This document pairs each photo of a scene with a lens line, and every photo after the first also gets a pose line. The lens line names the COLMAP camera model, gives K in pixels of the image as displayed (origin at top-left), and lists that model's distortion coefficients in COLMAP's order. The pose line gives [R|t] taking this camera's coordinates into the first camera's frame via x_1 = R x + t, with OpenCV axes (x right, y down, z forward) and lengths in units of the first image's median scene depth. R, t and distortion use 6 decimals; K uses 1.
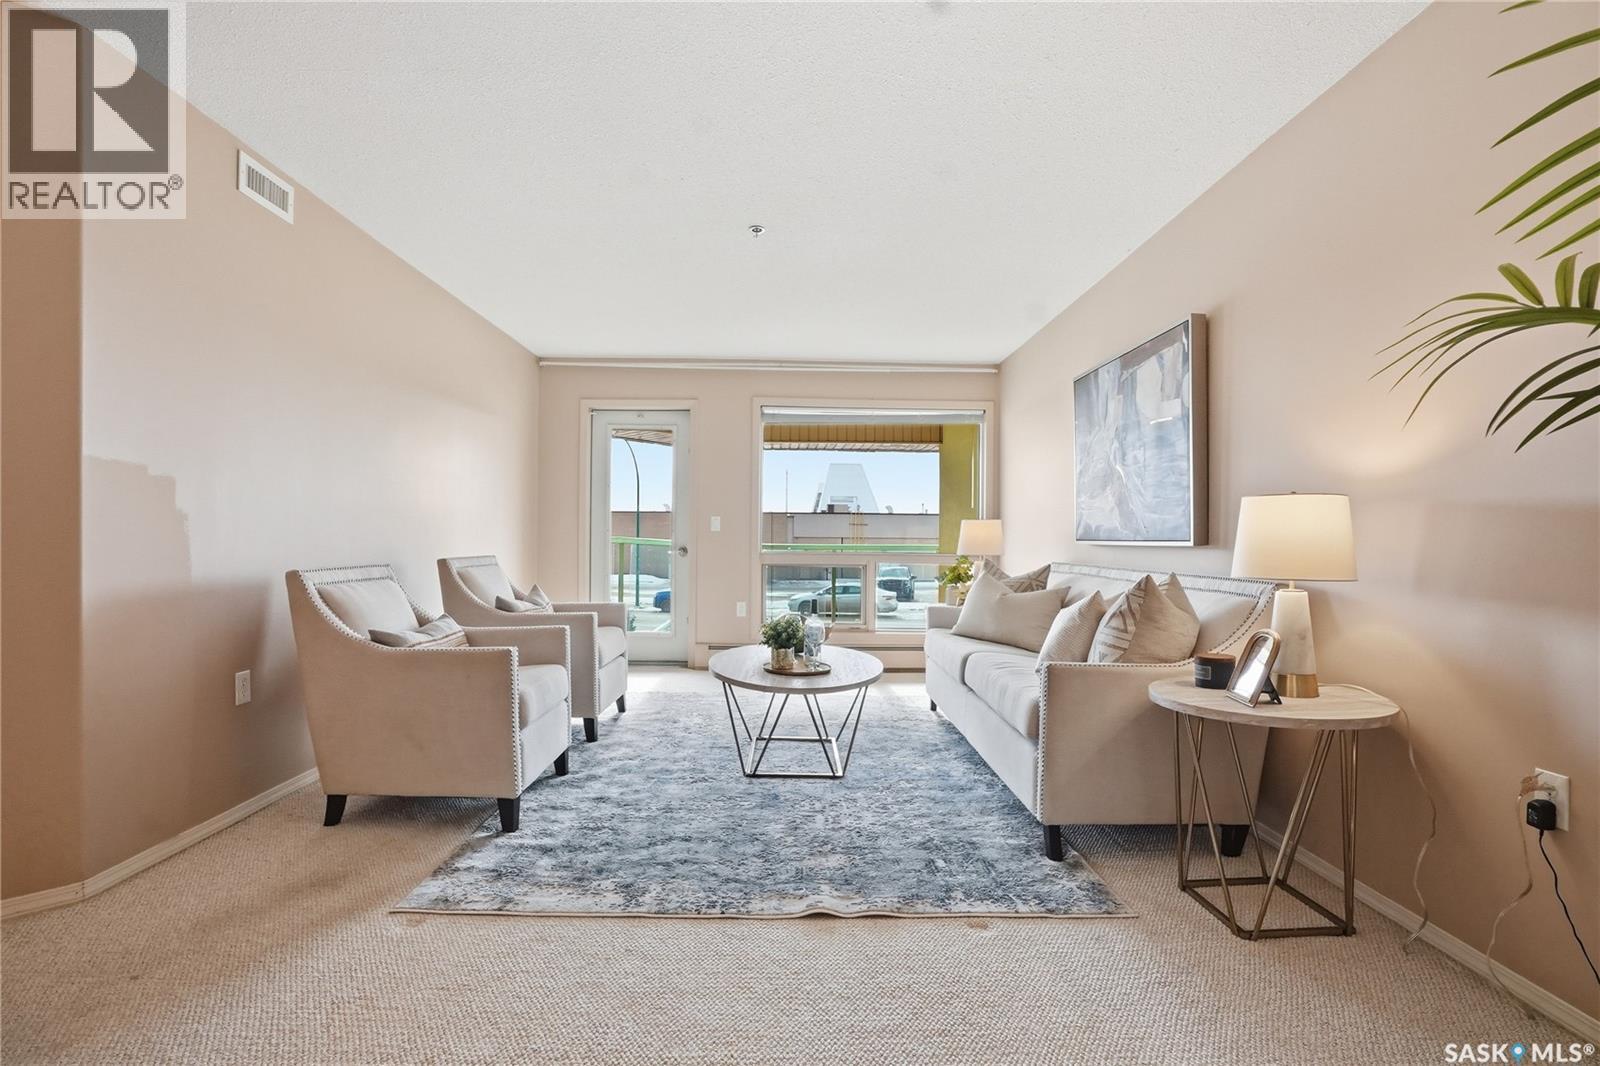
lens RADIAL K [[752.1, 0, 800.2], [0, 752.1, 542.4], [0, 0, 1]] dist [-0.072756, 0.029525]
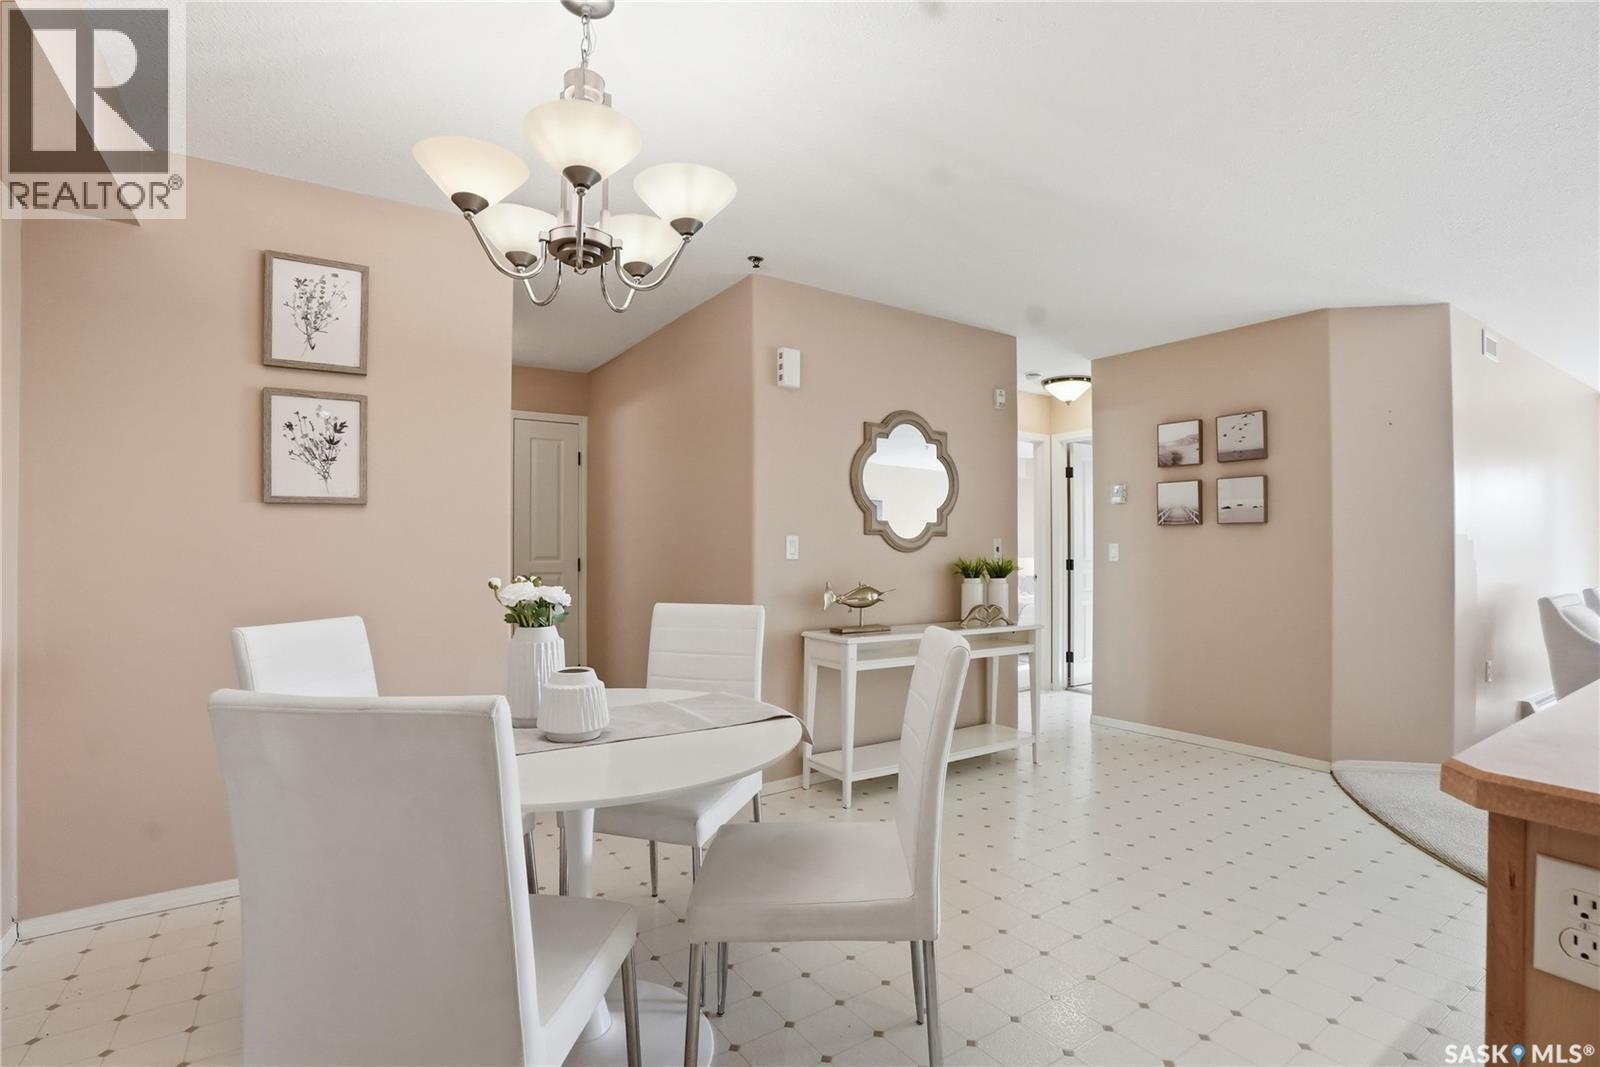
lens RADIAL K [[752.1, 0, 800.2], [0, 752.1, 542.9], [0, 0, 1]] dist [-0.072756, 0.029525]
pose [[0.538508, -0.012962, -0.842521, -0.232772], [-0.002278, 0.999856, -0.016839, -0.043803], [0.842617, 0.010987, 0.538401, -0.975163]]
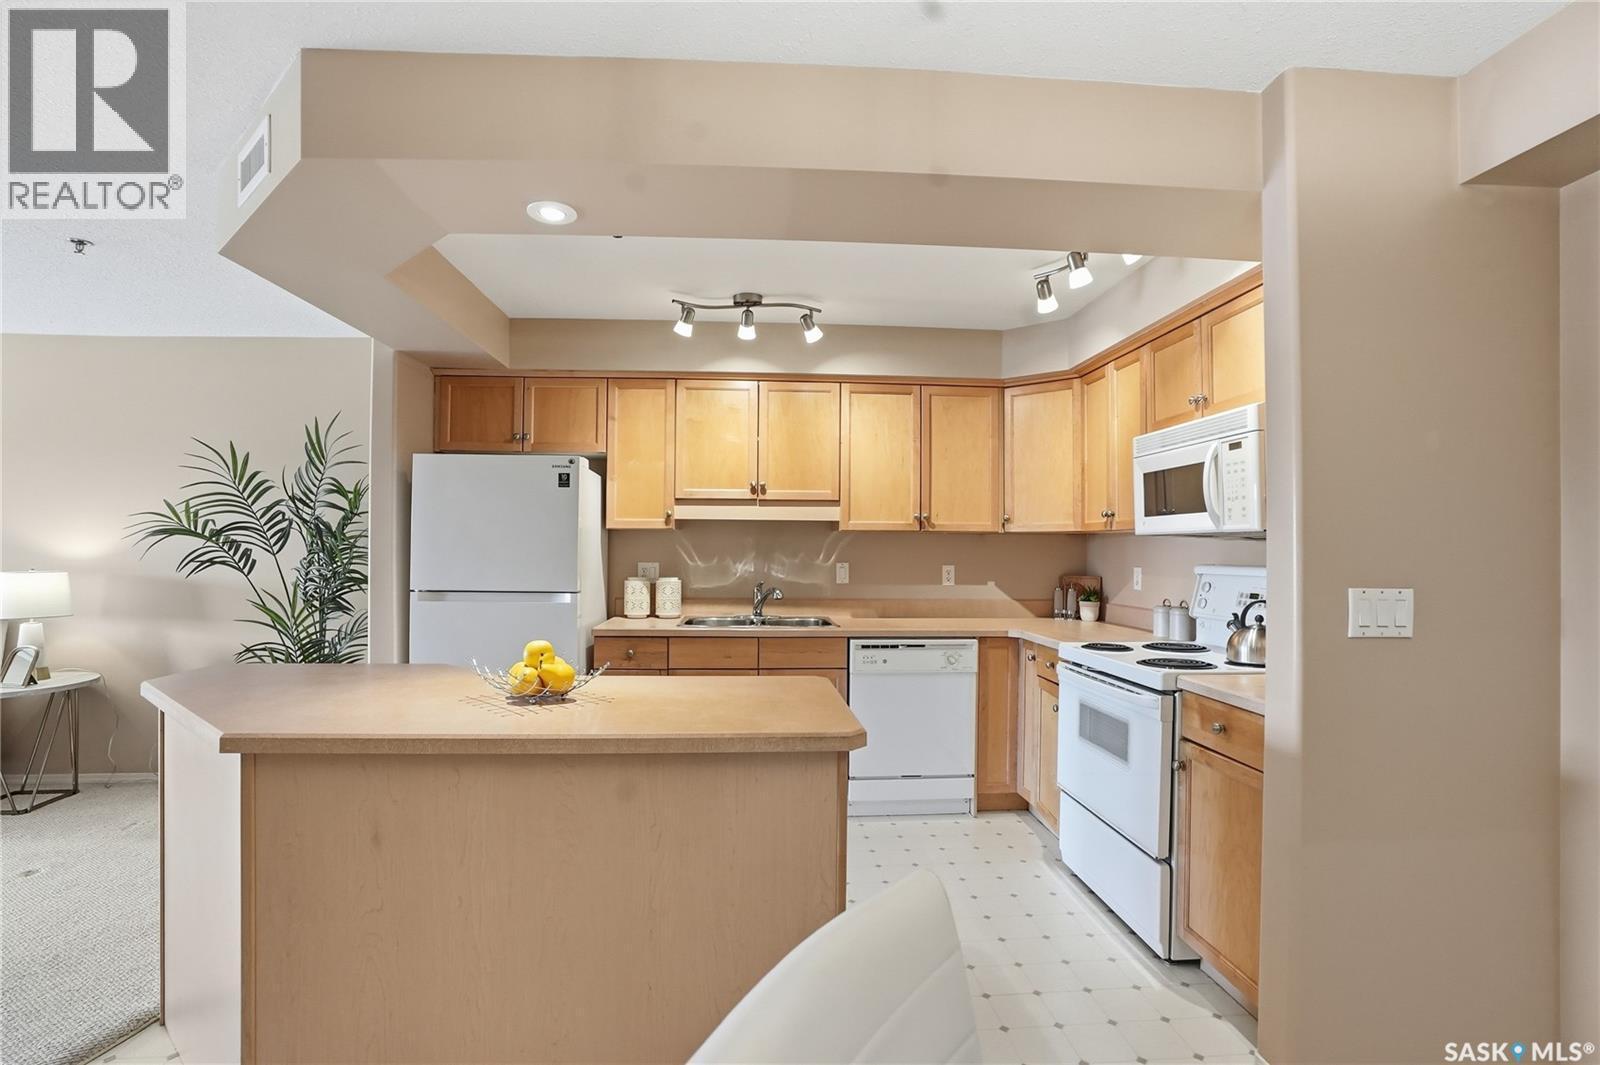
lens RADIAL K [[752.1, 0, 800.2], [0, 752.1, 541.9], [0, 0, 1]] dist [-0.072756, 0.029525]
pose [[-0.054173, -0.002110, 0.998529, -0.854815], [-0.002483, 0.999995, 0.001978, -0.102095], [-0.998528, -0.002373, -0.054178, -0.569422]]
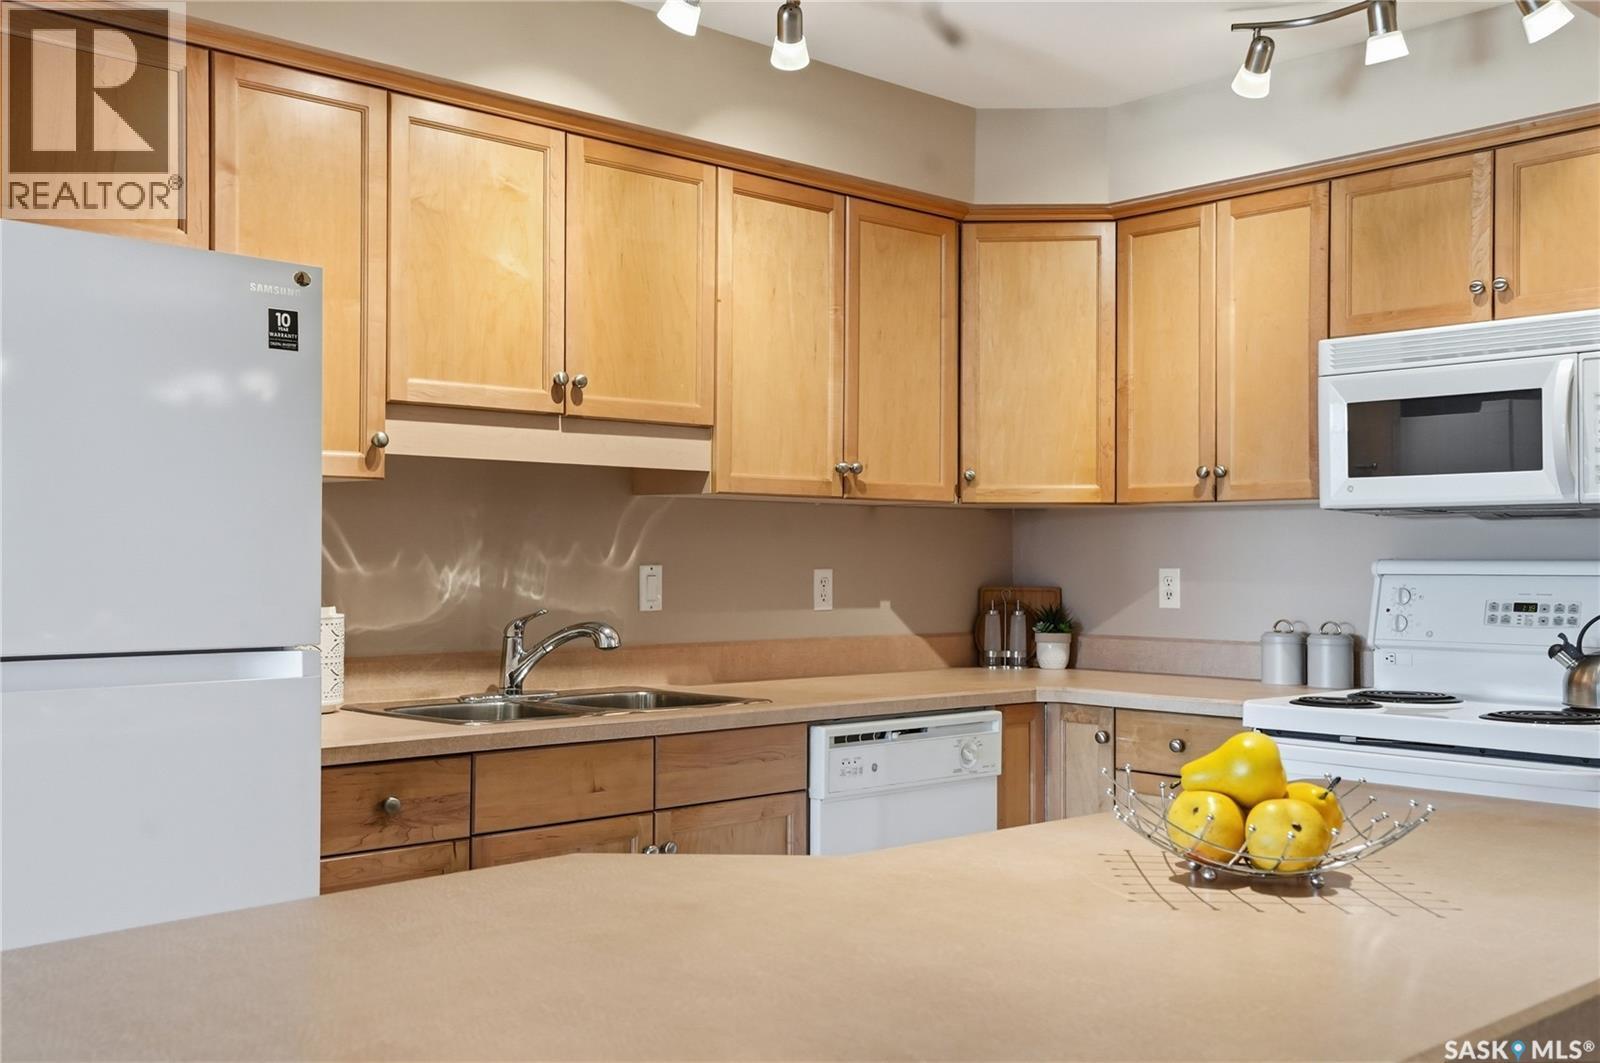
lens RADIAL K [[1587.1, 0, 800.0], [0, 1587.1, 531.5], [0, 0, 1]] dist [0.079010, 0.013571]
pose [[-0.670626, -0.001369, 0.741794, -0.521106], [-0.006943, 0.999966, -0.004431, -0.083278], [-0.741763, -0.008122, -0.670613, 0.099473]]
